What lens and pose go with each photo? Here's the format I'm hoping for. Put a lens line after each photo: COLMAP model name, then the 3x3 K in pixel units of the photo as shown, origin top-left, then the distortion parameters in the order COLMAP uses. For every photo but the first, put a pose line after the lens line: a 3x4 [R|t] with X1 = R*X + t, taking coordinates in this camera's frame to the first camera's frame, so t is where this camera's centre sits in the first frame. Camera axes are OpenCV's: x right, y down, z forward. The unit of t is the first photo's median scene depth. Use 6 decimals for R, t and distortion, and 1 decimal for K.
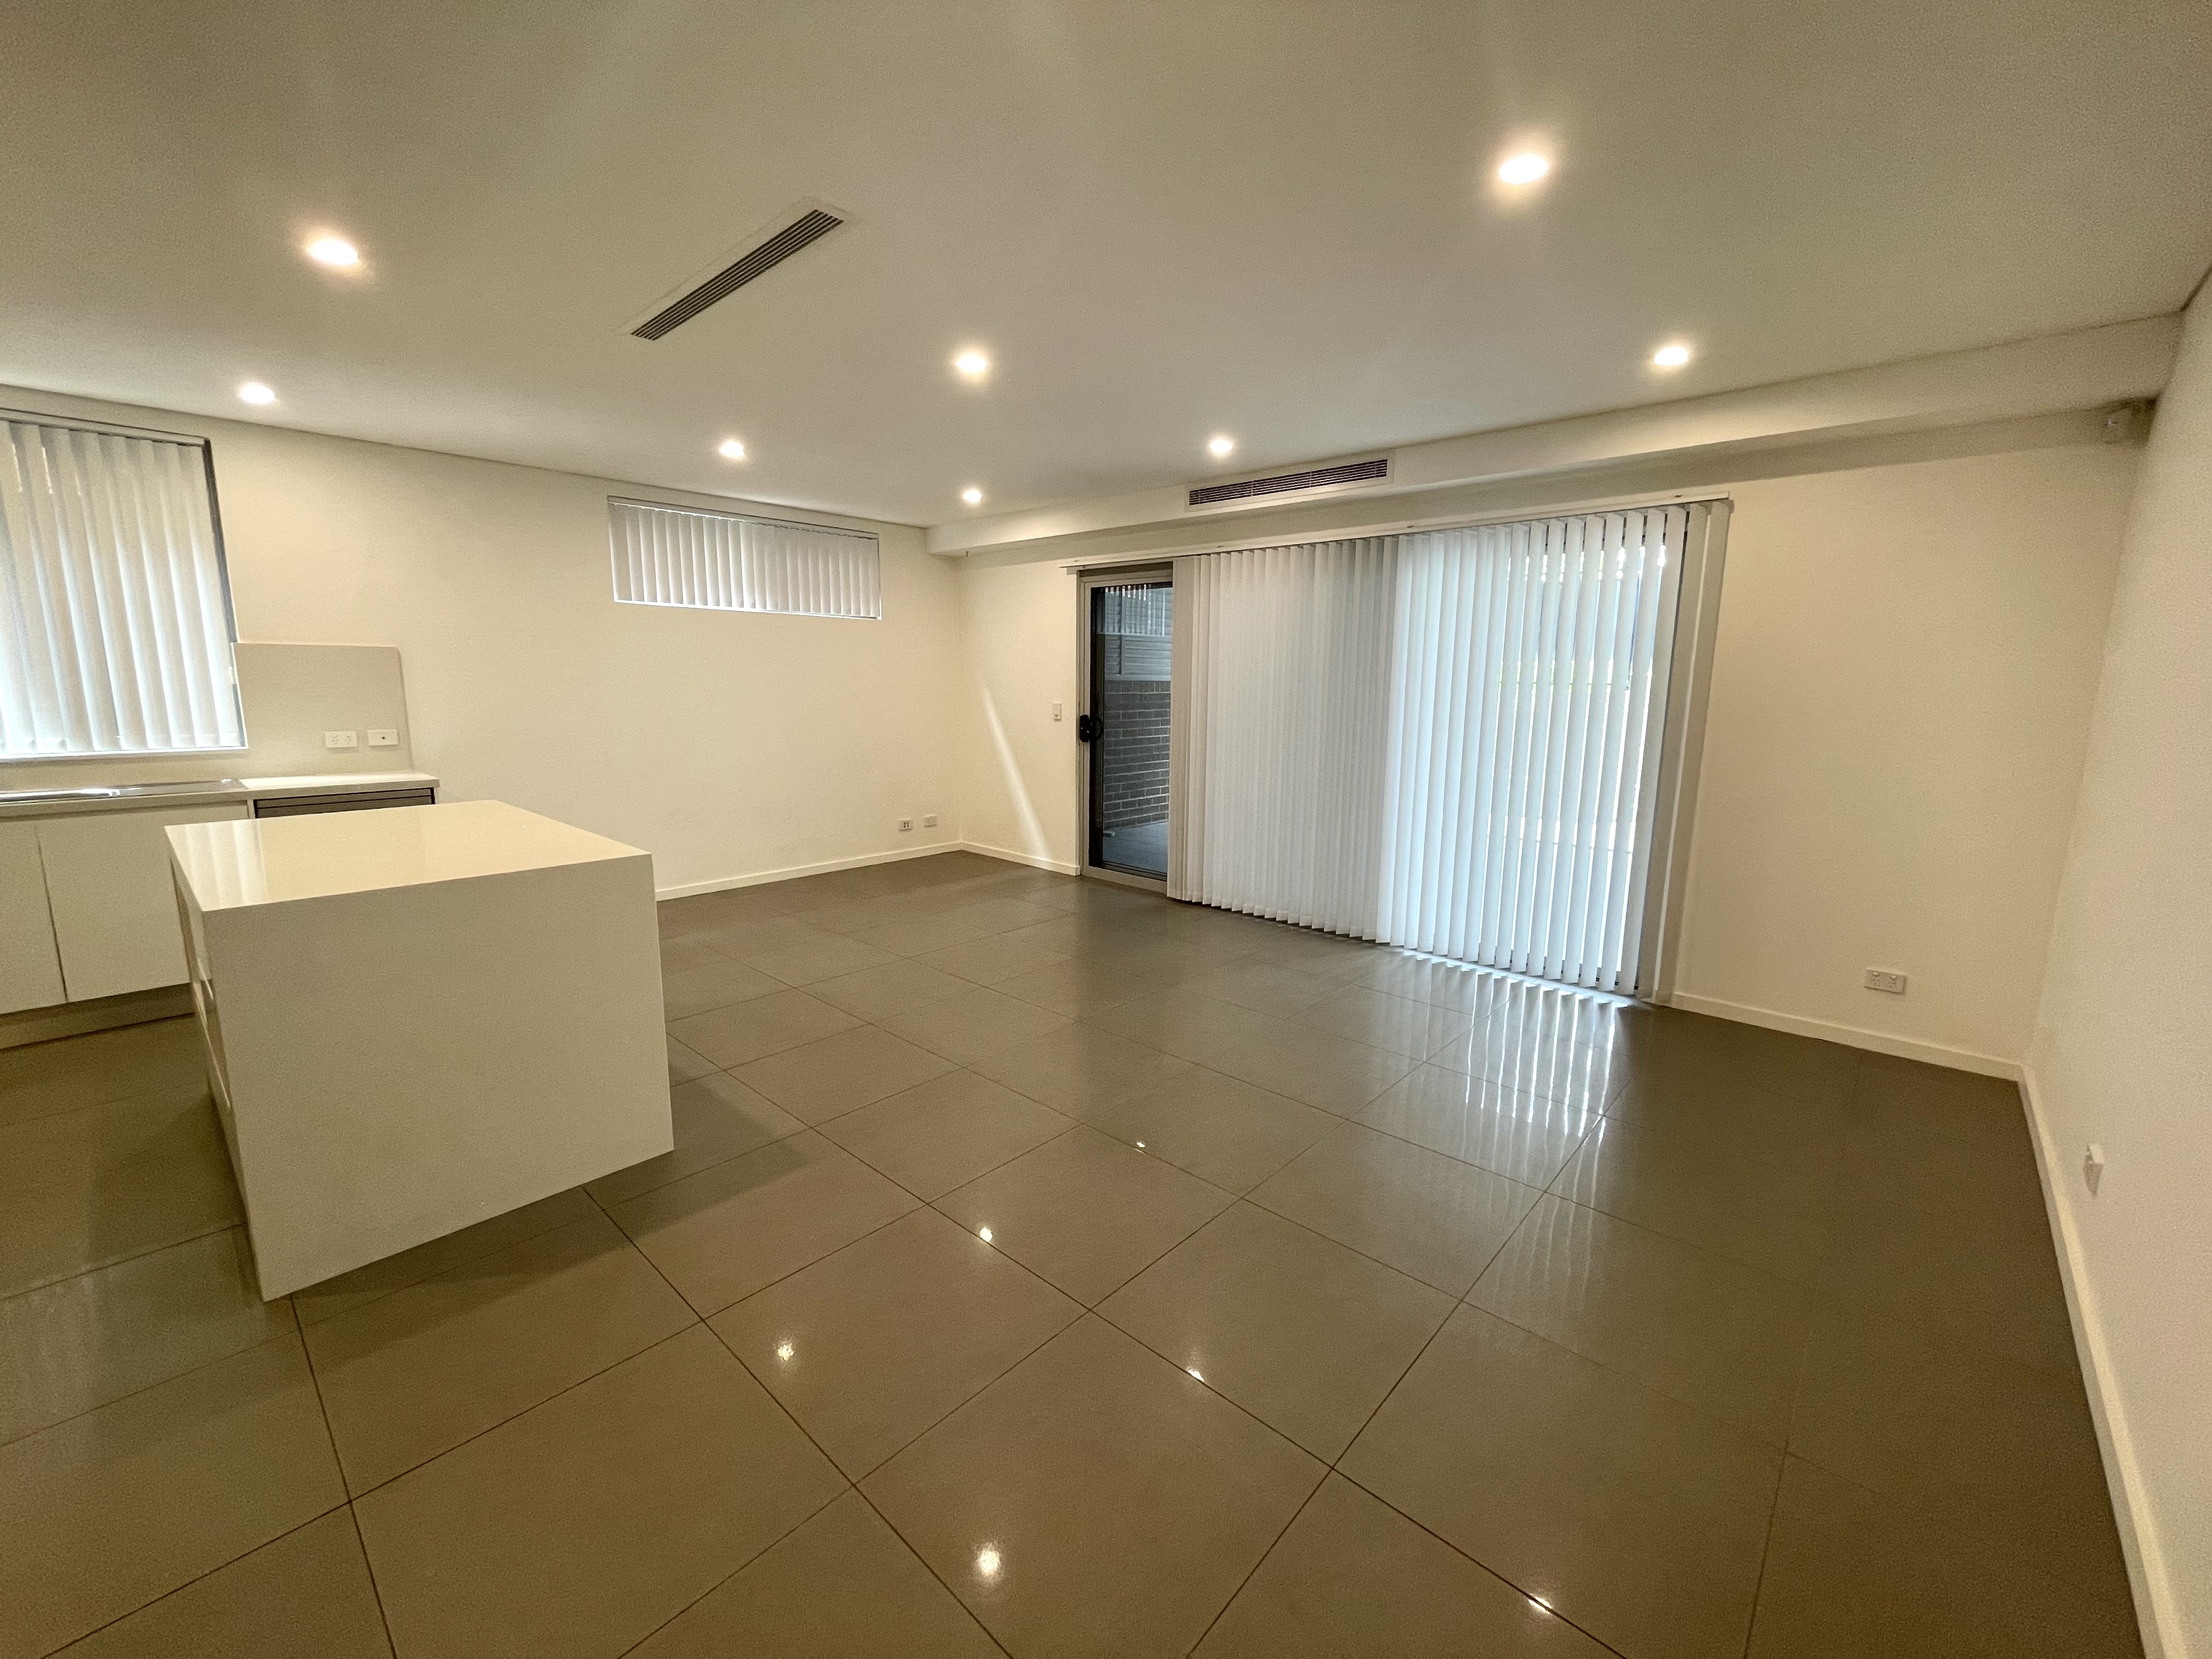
lens RADIAL K [[895.2, 0, 1105.9], [0, 895.2, 827.8], [0, 0, 1]] dist [0.001139, 0.000058]
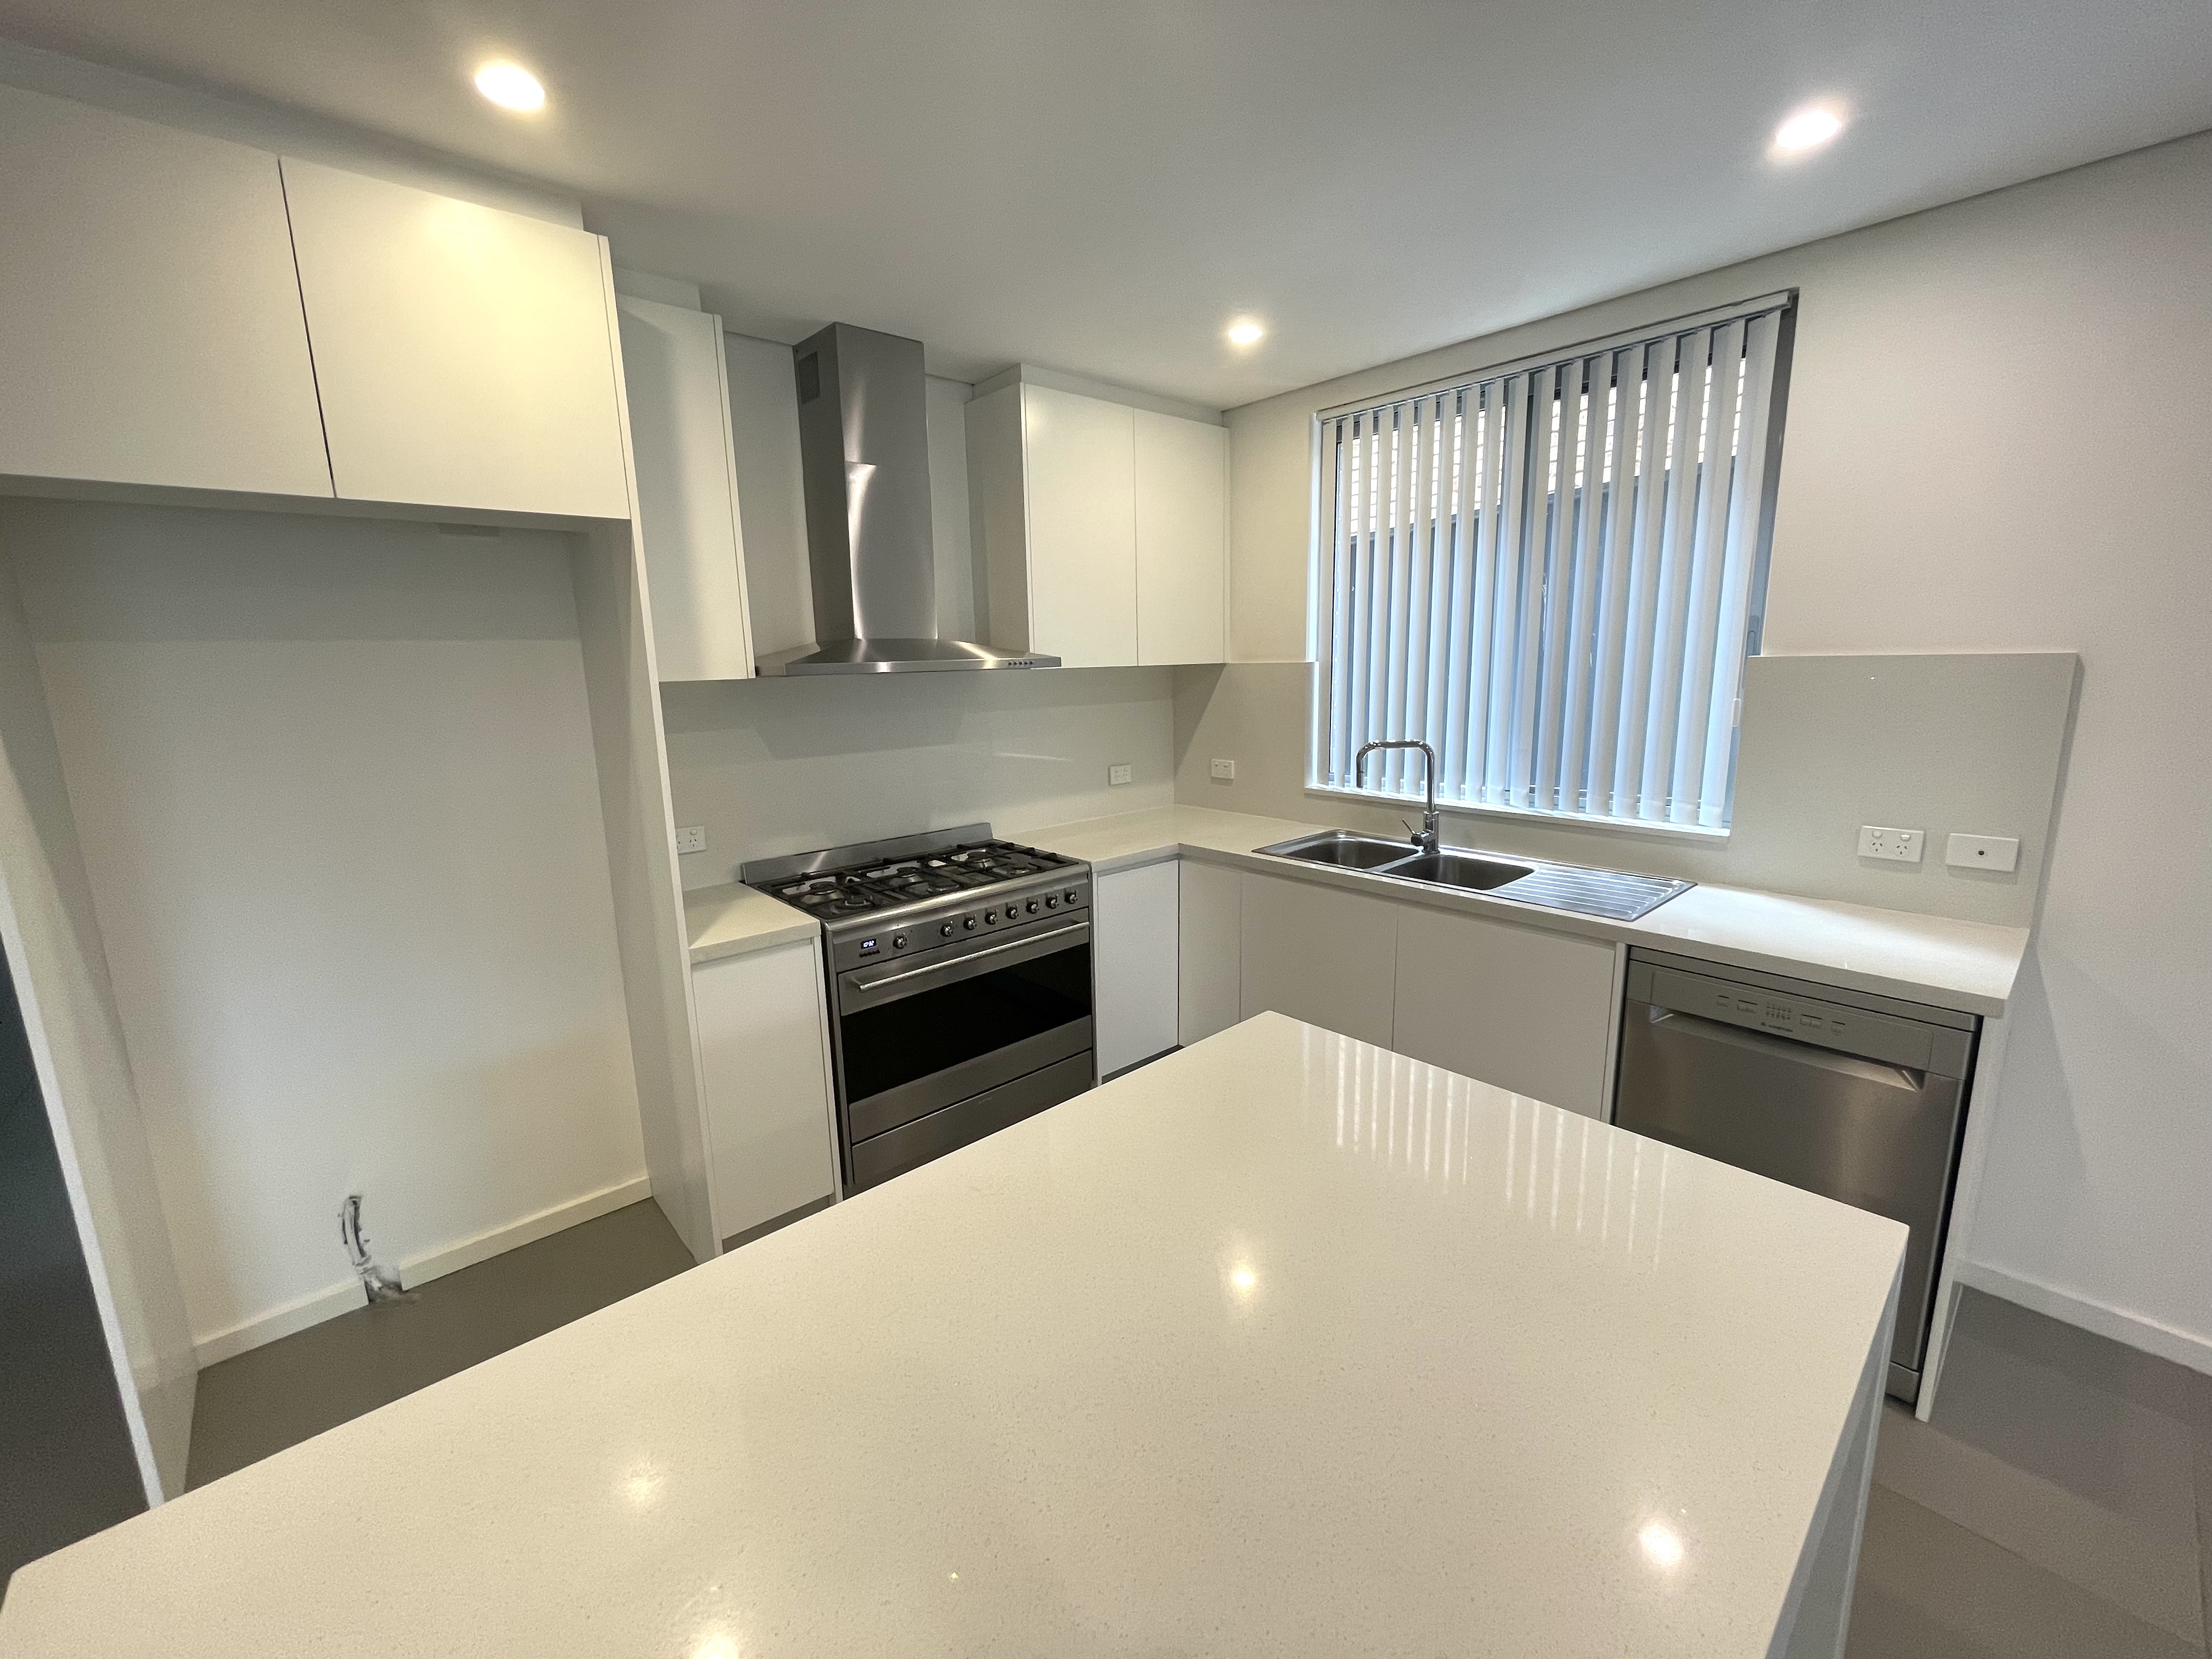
lens RADIAL K [[895.2, 0, 1105.0], [0, 895.2, 829.1], [0, 0, 1]] dist [0.001139, 0.000058]
pose [[-0.100438, 0.175429, -0.979355, -0.340290], [-0.141714, 0.971774, 0.188605, -0.146136], [0.984799, 0.157732, -0.072743, 0.637936]]
